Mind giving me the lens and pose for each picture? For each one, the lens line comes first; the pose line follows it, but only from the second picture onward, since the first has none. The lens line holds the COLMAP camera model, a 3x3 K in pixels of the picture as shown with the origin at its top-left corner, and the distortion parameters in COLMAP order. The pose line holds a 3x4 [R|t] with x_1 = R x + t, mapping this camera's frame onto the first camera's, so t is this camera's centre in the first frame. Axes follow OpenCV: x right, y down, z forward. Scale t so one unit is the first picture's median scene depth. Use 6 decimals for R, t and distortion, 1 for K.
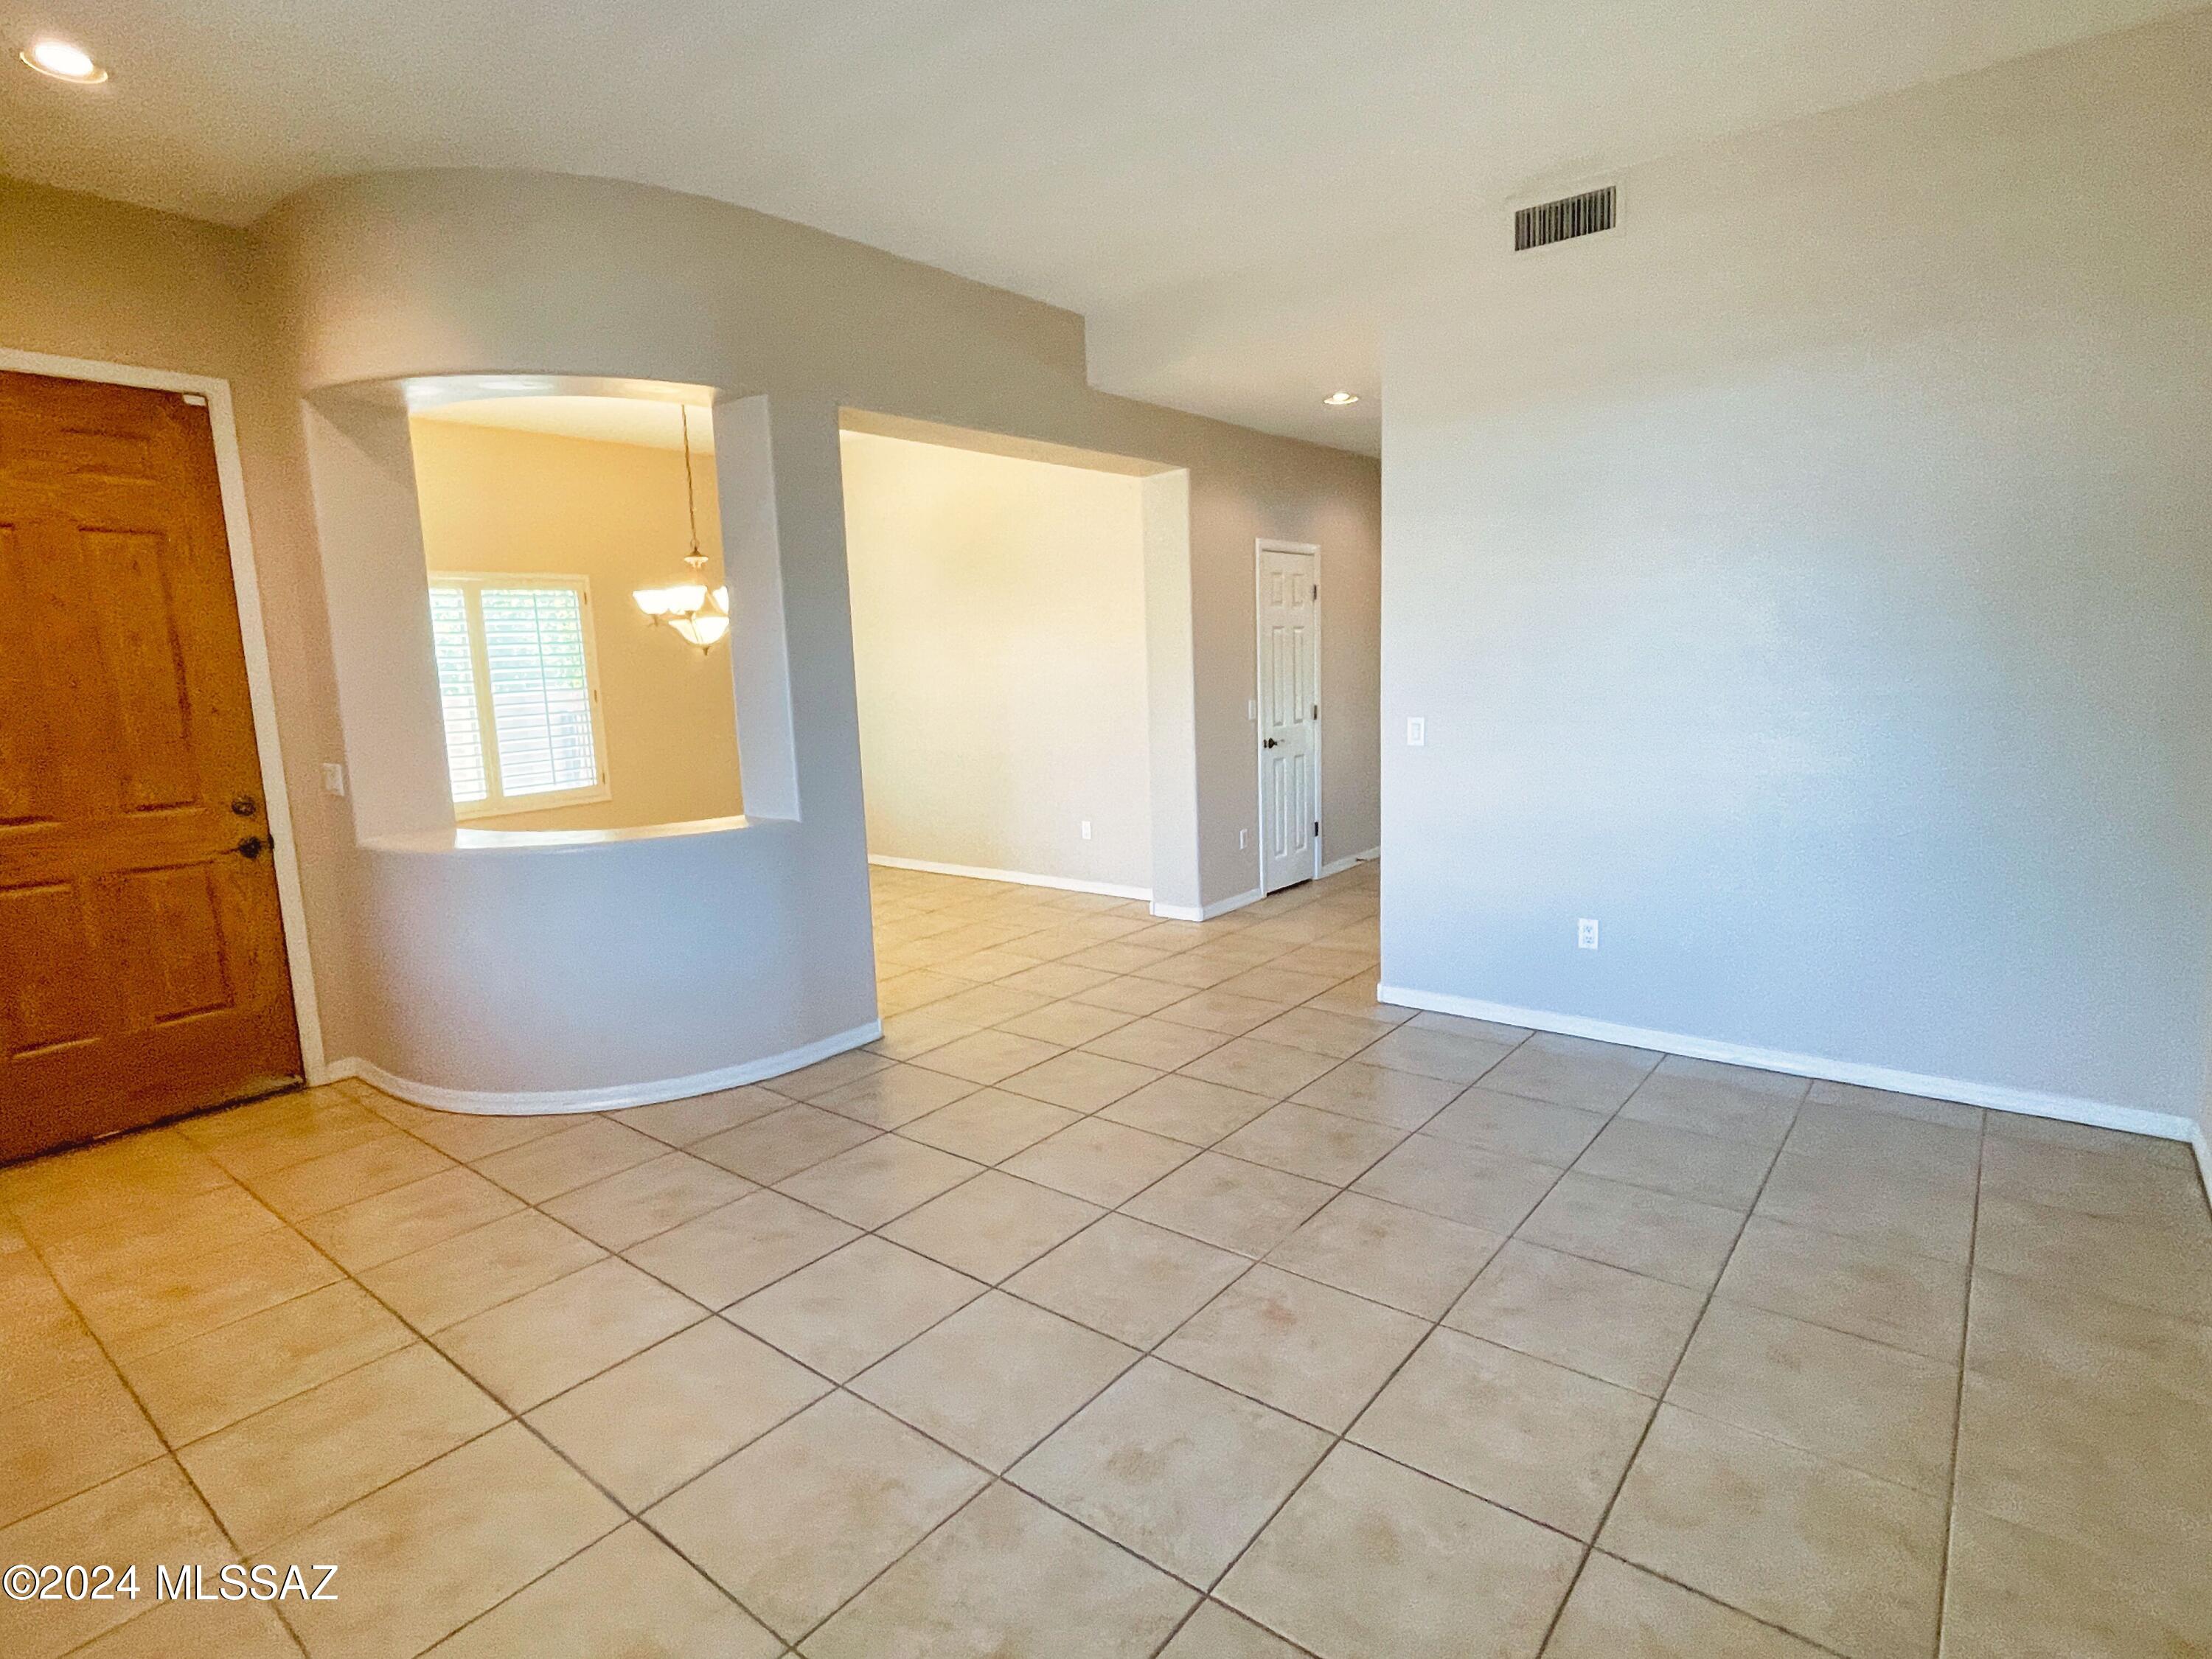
lens RADIAL K [[1145.6, 0, 1114.9], [0, 1145.6, 822.2], [0, 0, 1]] dist [0.007345, -0.005162]
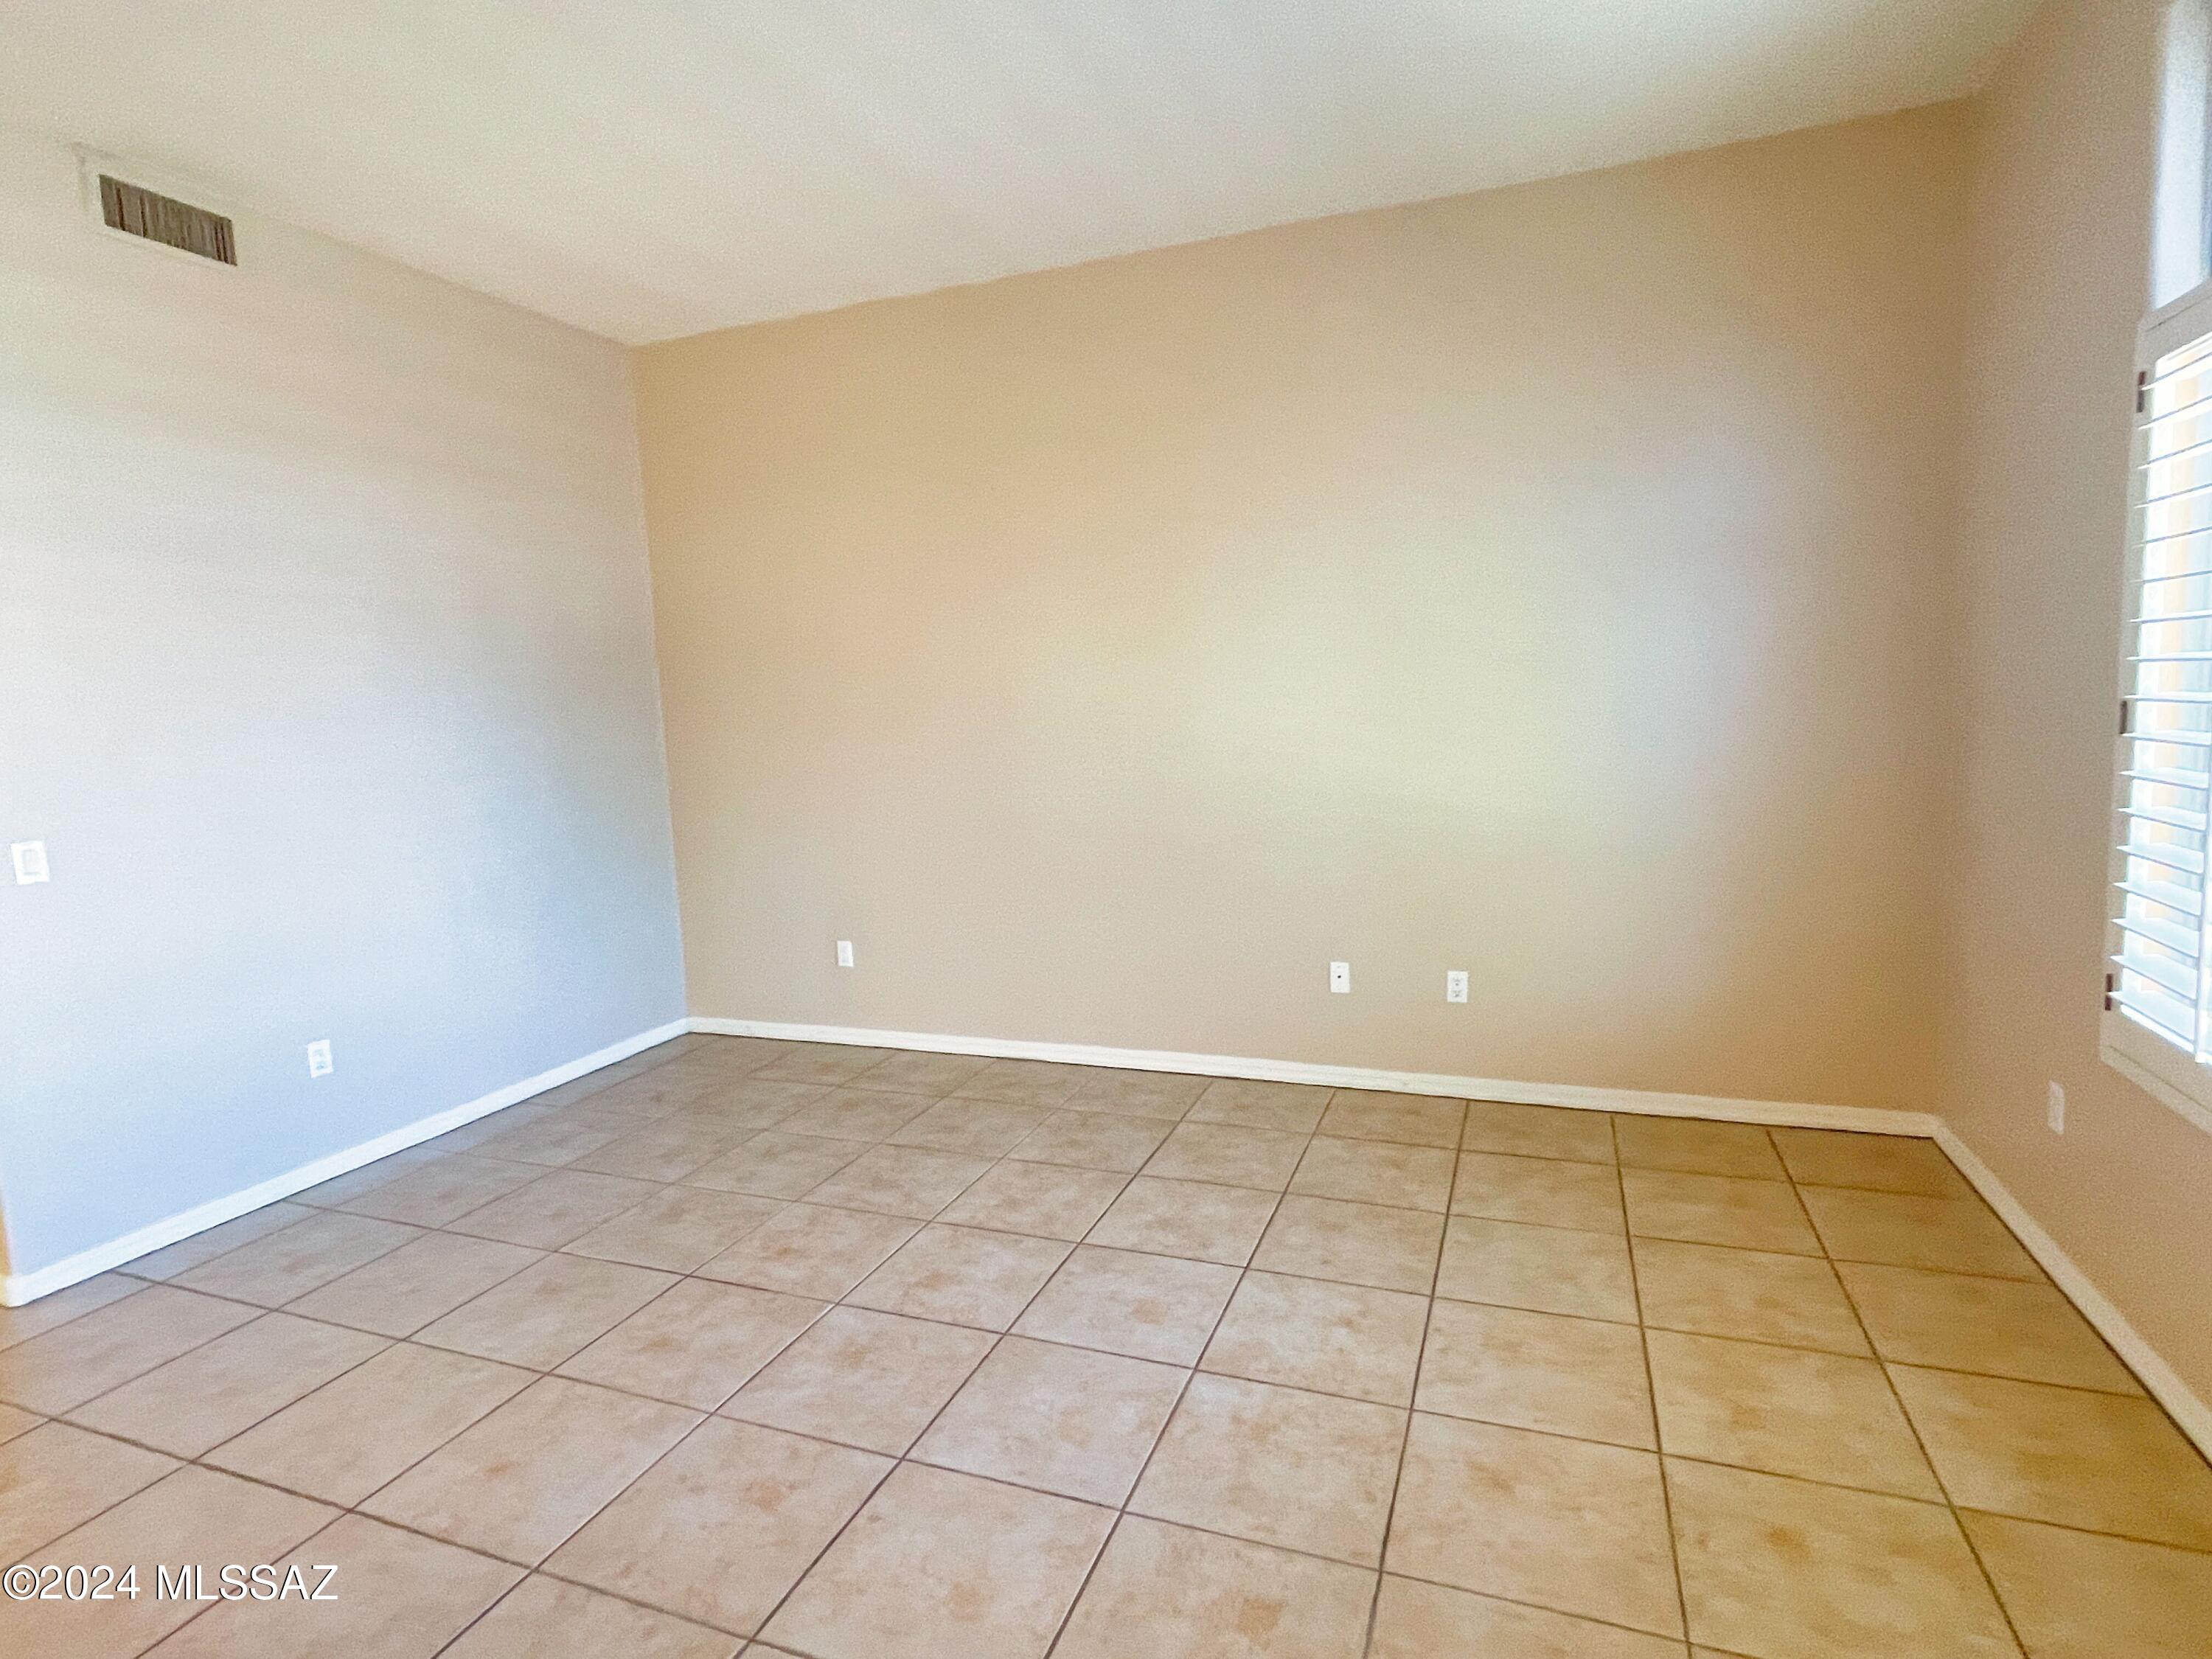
lens RADIAL K [[1145.6, 0, 1088.7], [0, 1145.6, 835.8], [0, 0, 1]] dist [0.007345, -0.005162]
pose [[-0.289104, -0.066824, 0.954962, -0.743261], [0.189337, 0.973863, 0.125467, -0.085459], [-0.938387, 0.217082, -0.268895, 0.832181]]
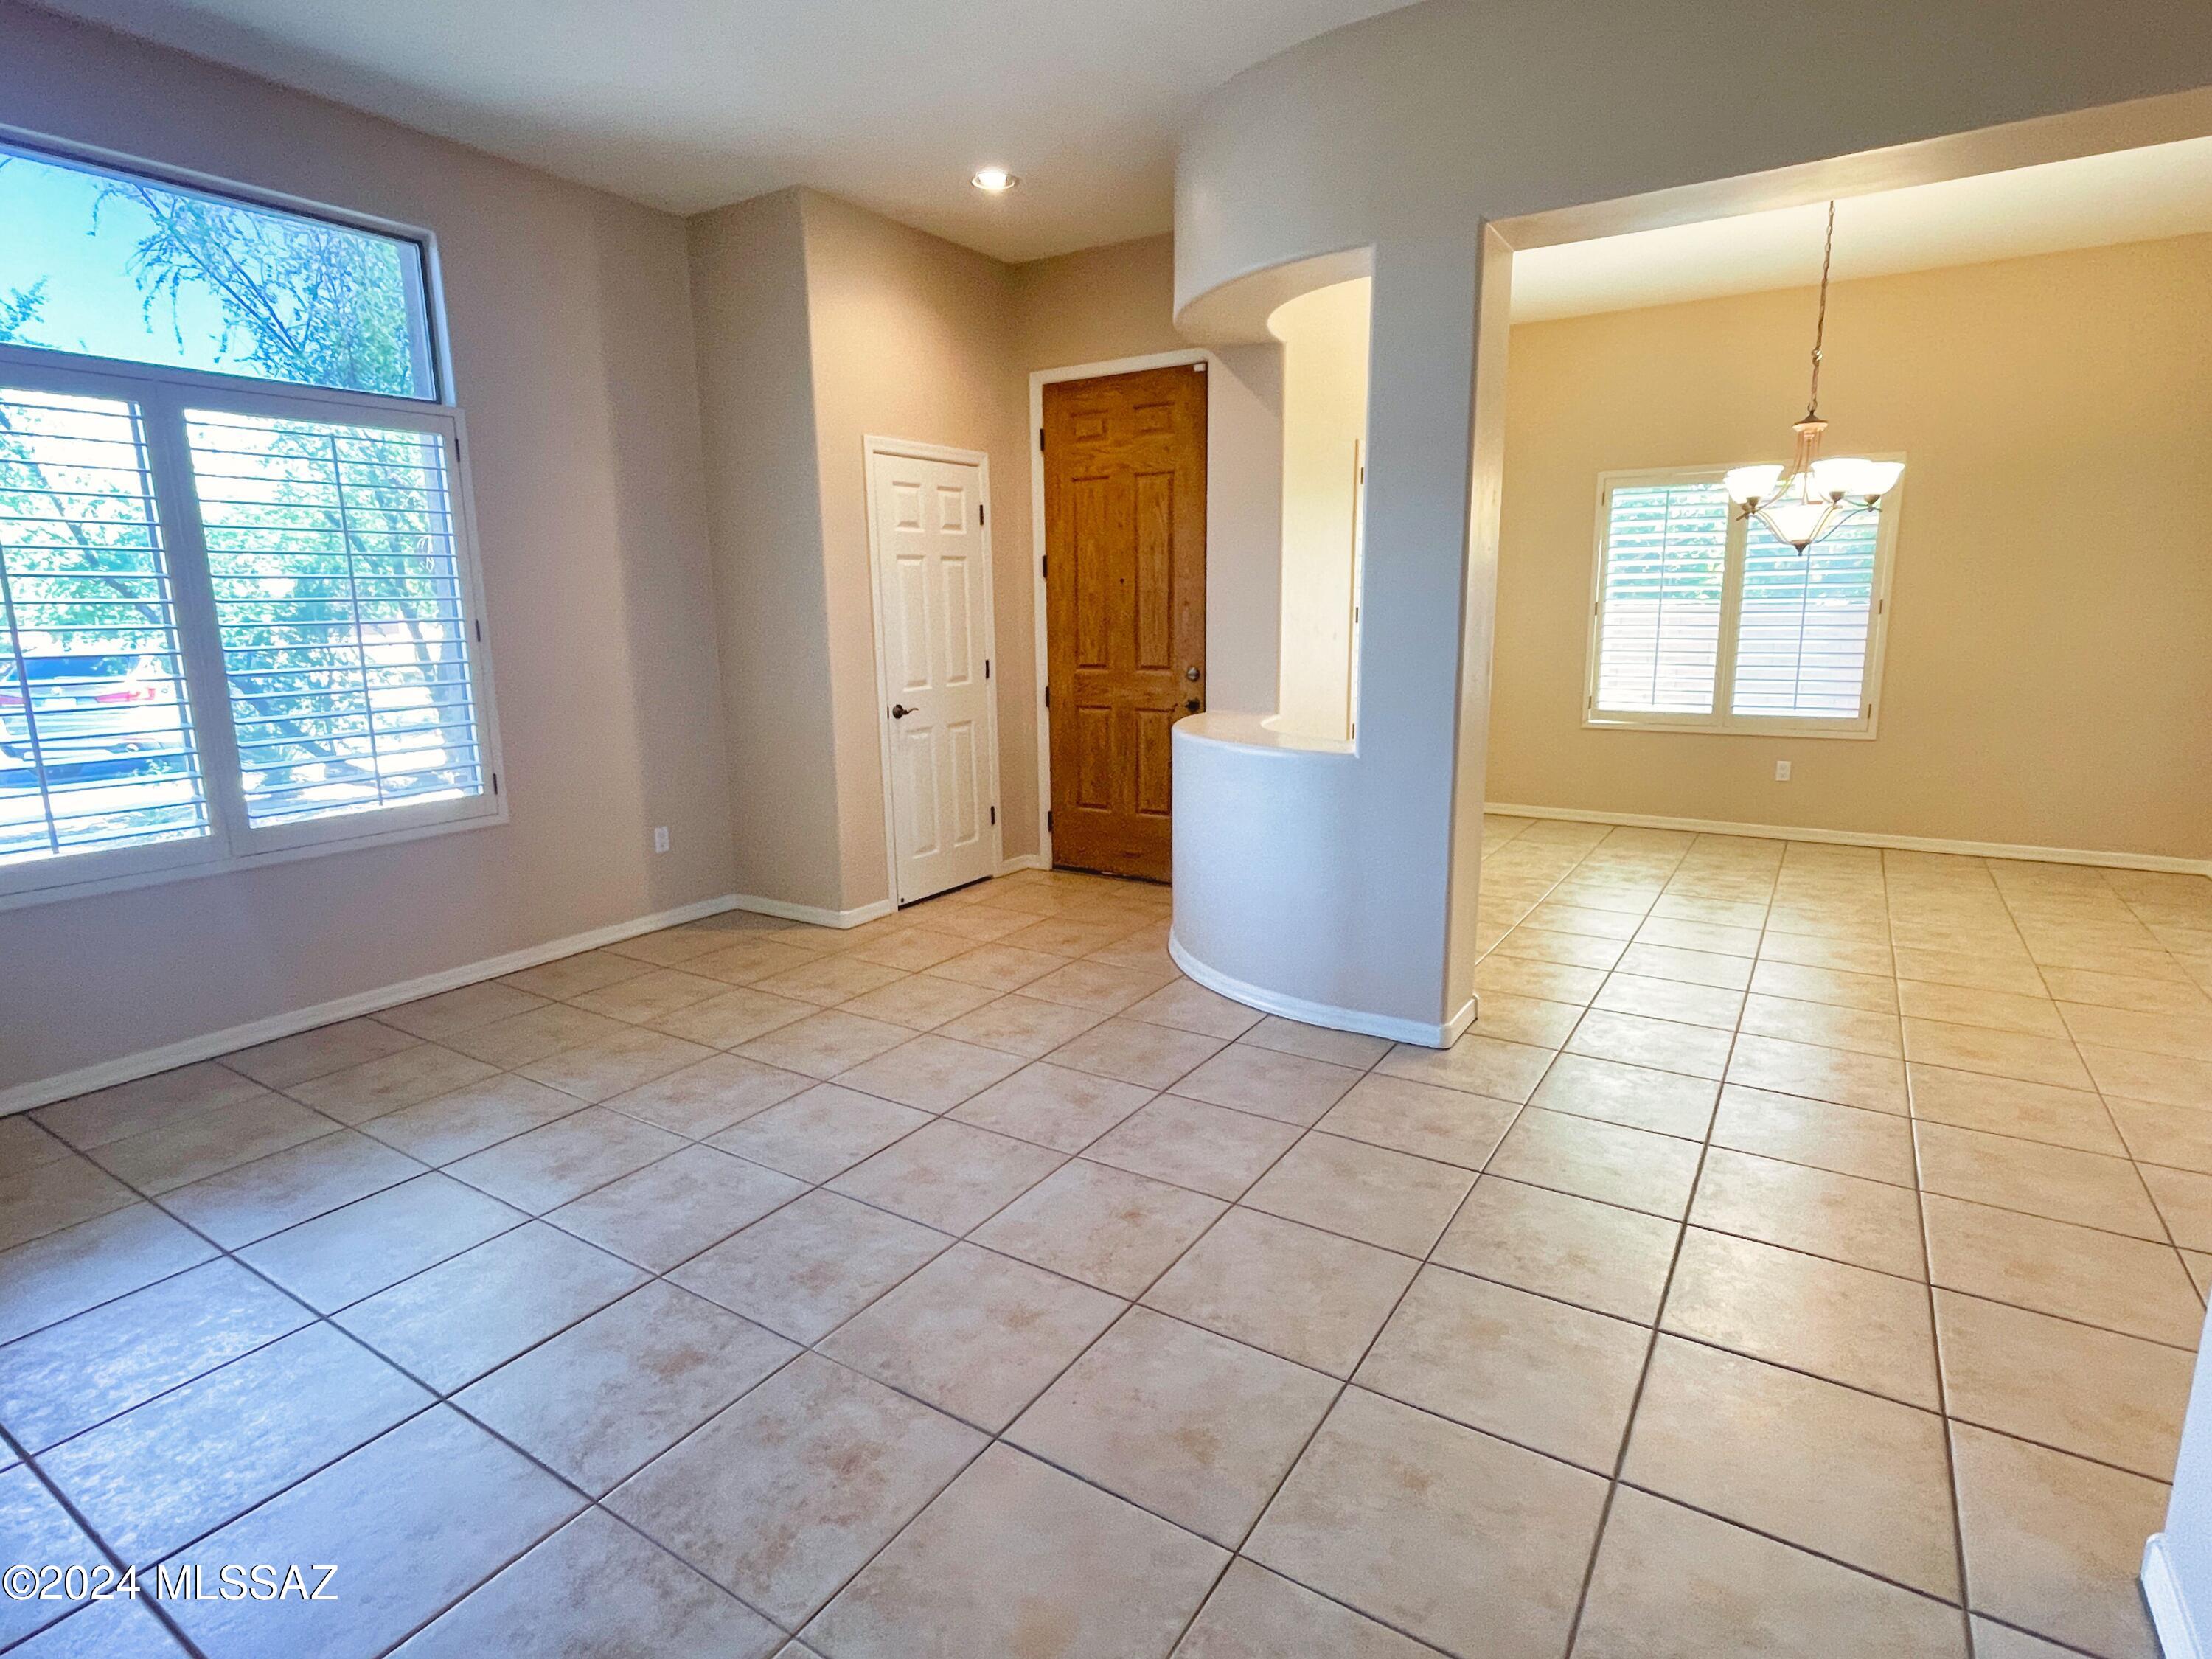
lens RADIAL K [[1145.6, 0, 1093.8], [0, 1145.6, 831.8], [0, 0, 1]] dist [0.007345, -0.005162]
pose [[0.092664, 0.232161, -0.968253, 0.706341], [-0.136839, 0.966180, 0.218569, -0.138349], [0.986250, 0.112241, 0.121299, 0.902779]]
